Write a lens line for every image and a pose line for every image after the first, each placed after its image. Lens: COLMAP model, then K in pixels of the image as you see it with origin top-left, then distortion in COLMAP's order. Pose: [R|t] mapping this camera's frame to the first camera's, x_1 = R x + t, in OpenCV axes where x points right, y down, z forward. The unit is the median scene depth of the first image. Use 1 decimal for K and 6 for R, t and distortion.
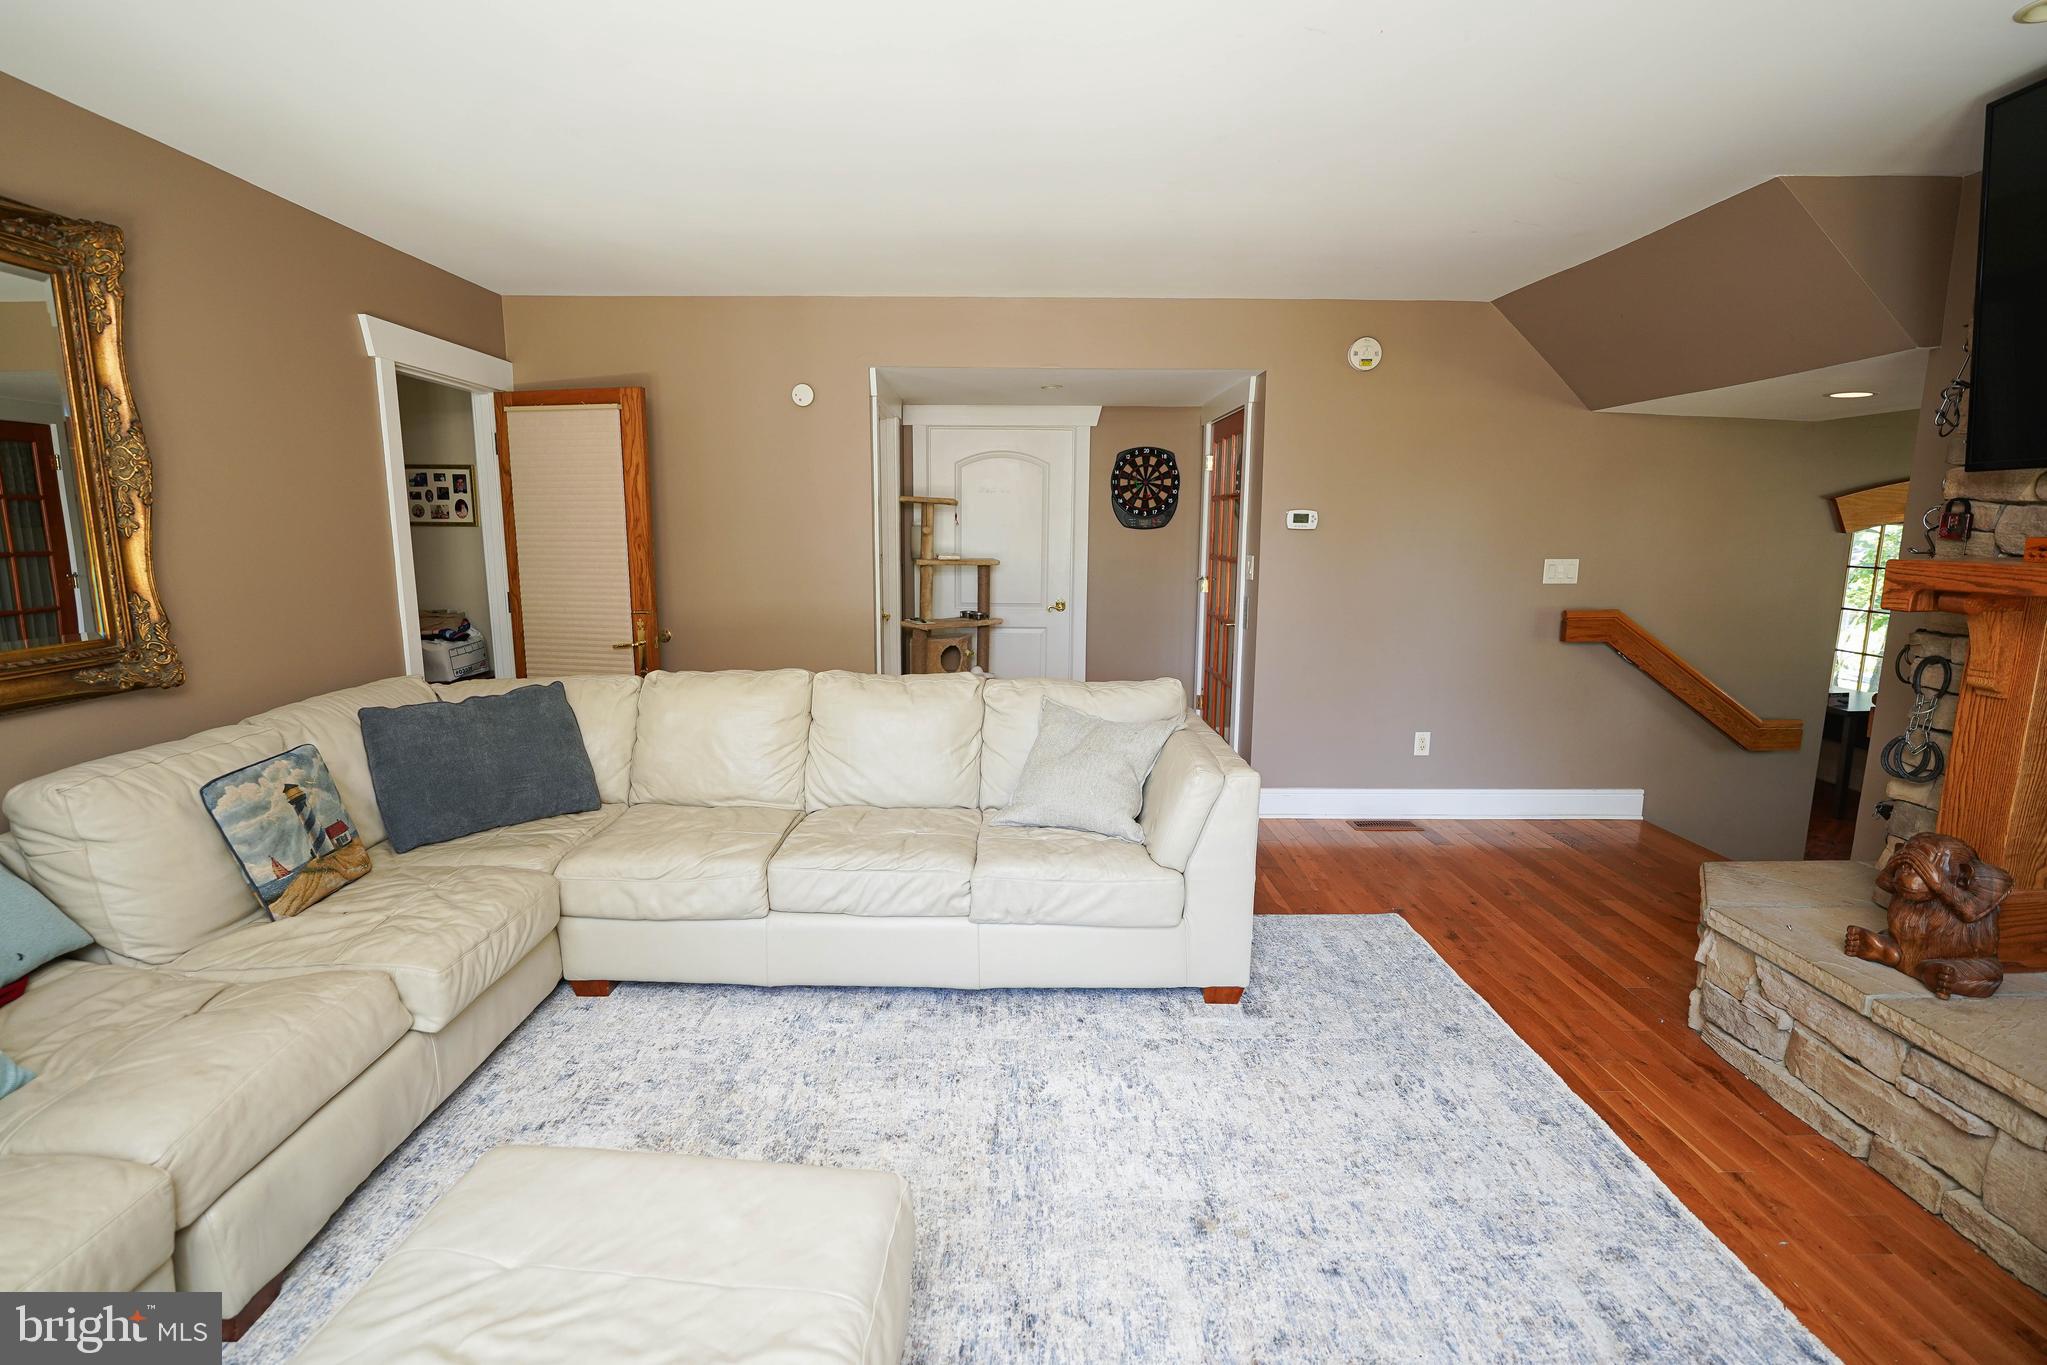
lens RADIAL K [[947.7, 0, 1023.5], [0, 947.7, 682.5], [0, 0, 1]] dist [-0.014407, 0.000020]
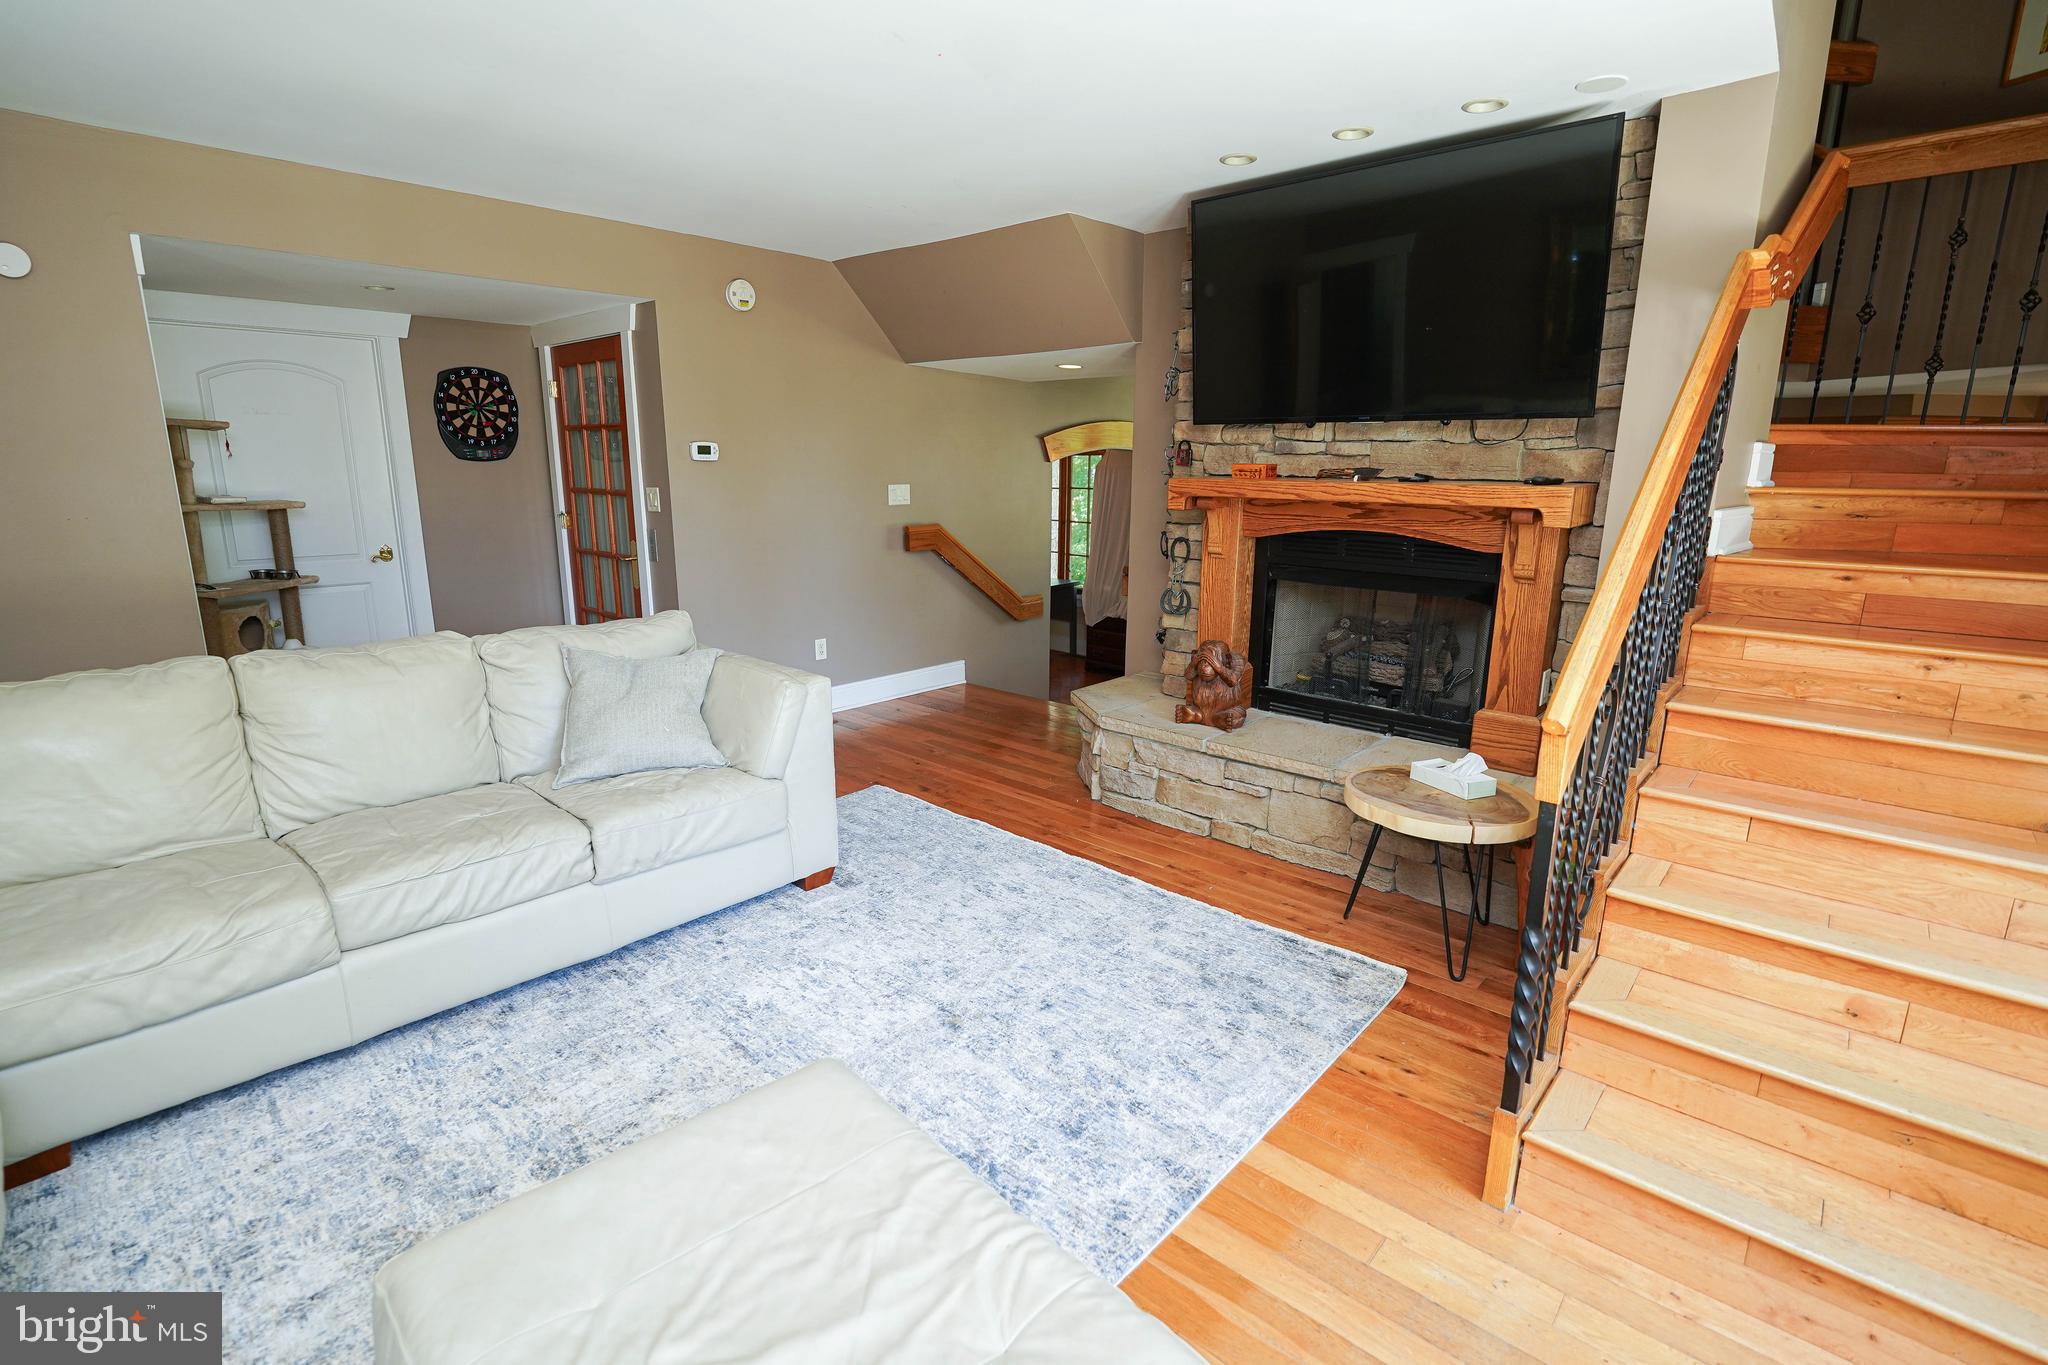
lens RADIAL K [[948.1, 0, 1024.0], [0, 948.1, 682.5], [0, 0, 1]] dist [-0.014407, 0.000020]
pose [[0.676315, -0.167891, 0.717224, -0.402401], [0.117282, 0.985801, 0.120168, -0.007962], [-0.727216, 0.002846, 0.686403, 0.047314]]
